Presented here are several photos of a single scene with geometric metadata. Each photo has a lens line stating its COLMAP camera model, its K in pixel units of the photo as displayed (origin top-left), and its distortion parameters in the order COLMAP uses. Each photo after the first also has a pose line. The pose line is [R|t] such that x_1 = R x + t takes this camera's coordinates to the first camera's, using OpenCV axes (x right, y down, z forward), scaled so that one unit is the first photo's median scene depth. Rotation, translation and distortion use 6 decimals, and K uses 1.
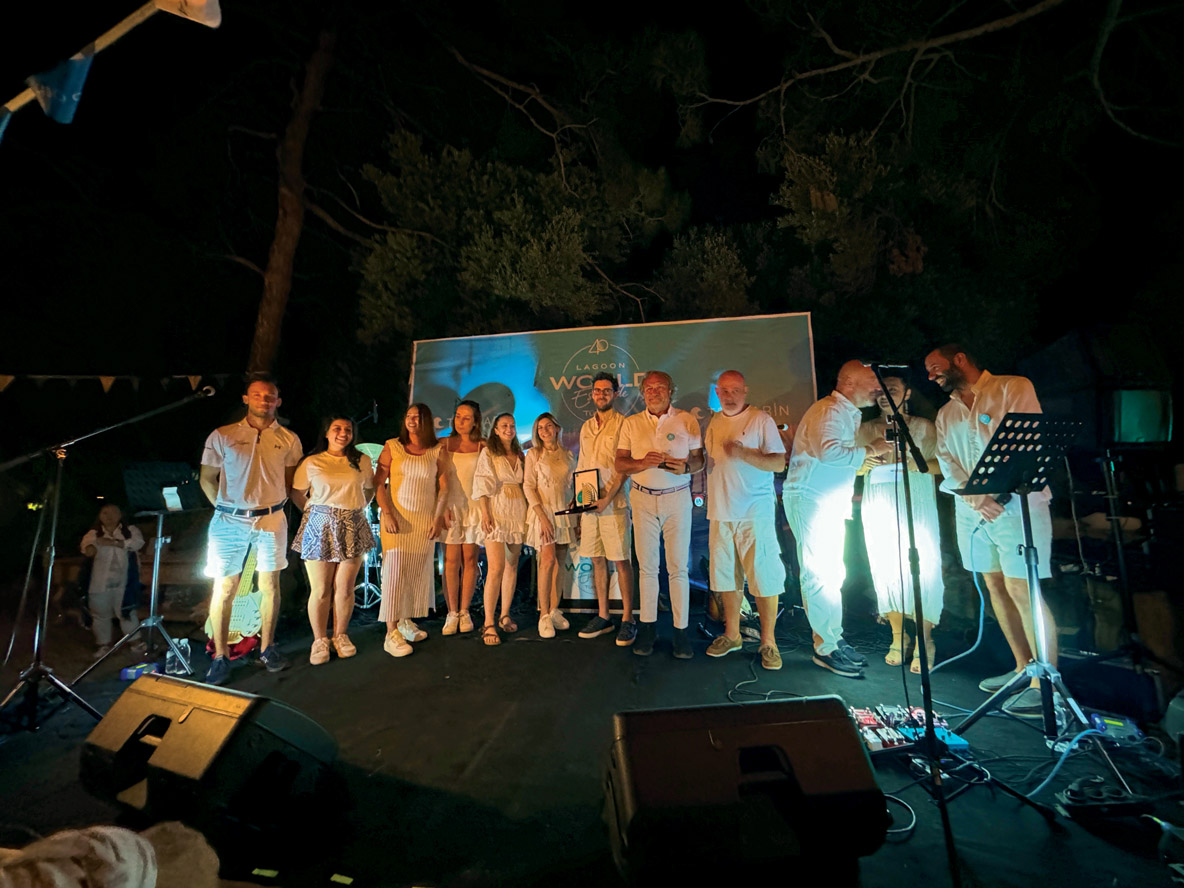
lens RADIAL K [[475.0, 0, 599.2], [0, 475.0, 425.7], [0, 0, 1]] dist [0.002250, 0.000204]
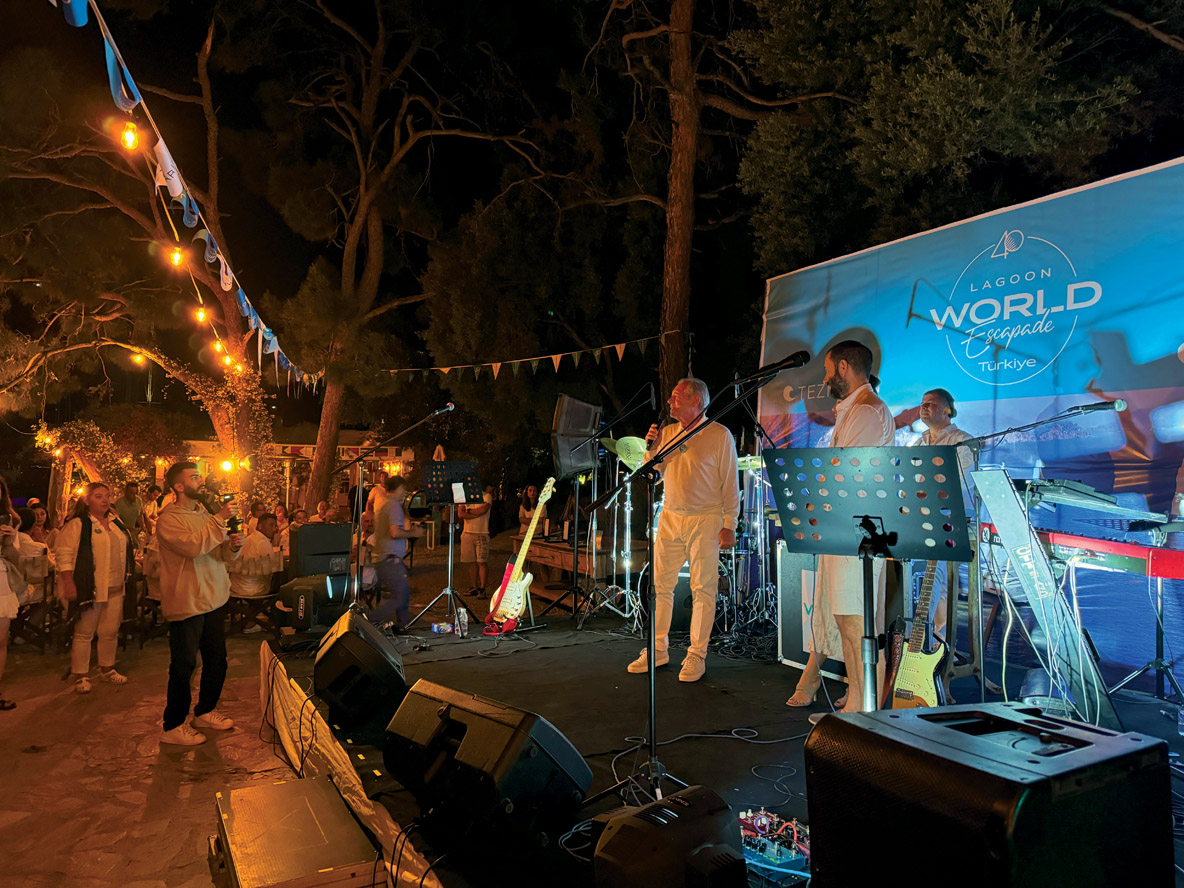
lens RADIAL K [[825.3, 0, 591.8], [0, 825.3, 443.7], [0, 0, 1]] dist [-0.003062, -0.001017]
pose [[0.617486, 0.000939, -0.786581, 0.438971], [0.084566, 0.994124, 0.067573, -0.038863], [0.782023, -0.108243, 0.613778, 0.001152]]
